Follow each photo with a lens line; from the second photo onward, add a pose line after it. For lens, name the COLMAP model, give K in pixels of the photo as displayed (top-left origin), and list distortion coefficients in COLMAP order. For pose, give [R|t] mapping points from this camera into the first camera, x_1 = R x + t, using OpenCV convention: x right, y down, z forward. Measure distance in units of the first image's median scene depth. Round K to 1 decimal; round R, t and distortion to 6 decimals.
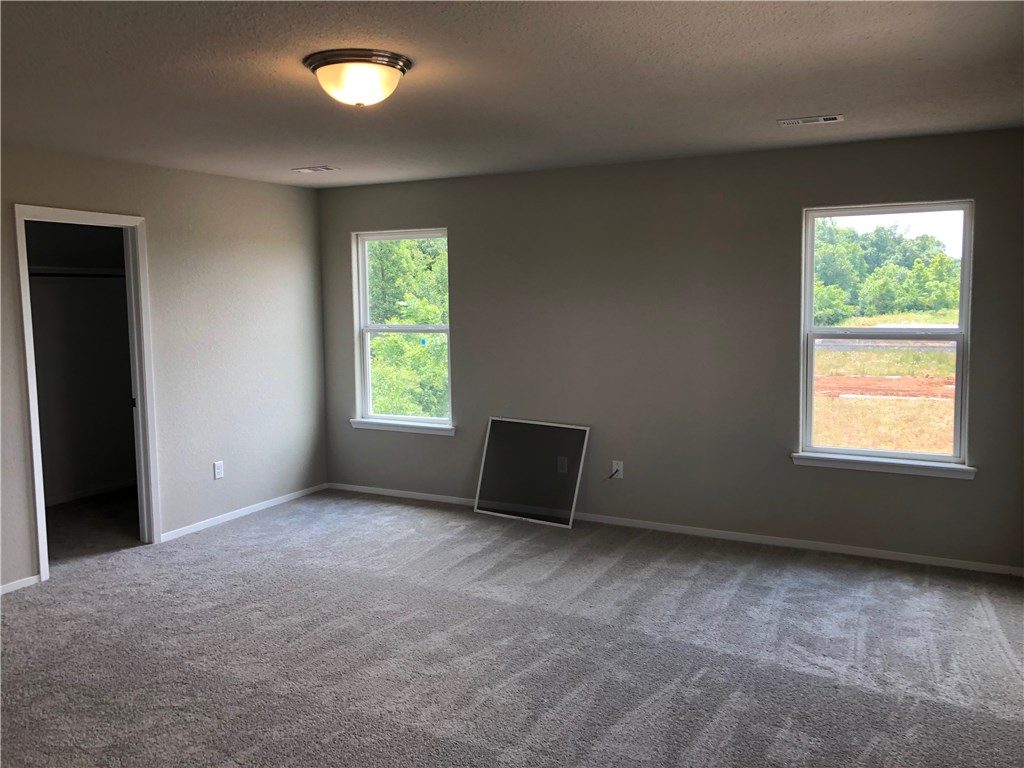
lens RADIAL K [[834.9, 0, 511.8], [0, 834.9, 378.0], [0, 0, 1]] dist [0.149373, 0.000512]
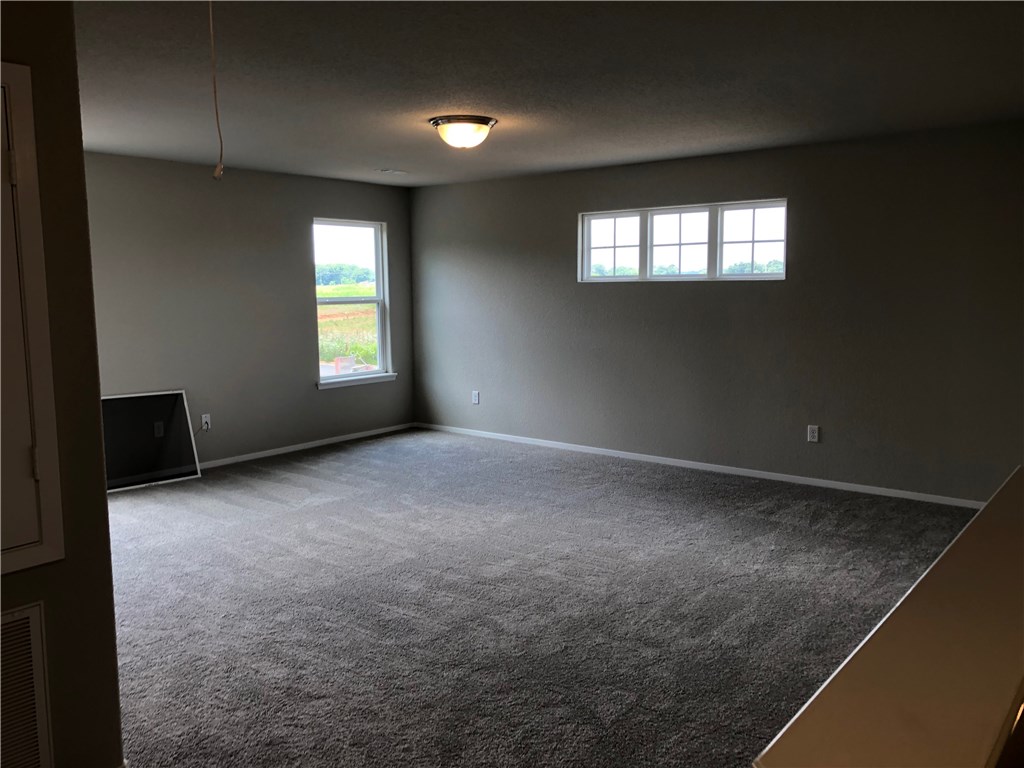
lens RADIAL K [[834.9, 0, 511.8], [0, 834.9, 378.0], [0, 0, 1]] dist [0.149373, 0.000512]
pose [[0.200283, -0.108895, 0.973668, -1.099590], [0.100466, 0.990848, 0.090151, -0.017920], [-0.974573, 0.079765, 0.209390, 0.388727]]
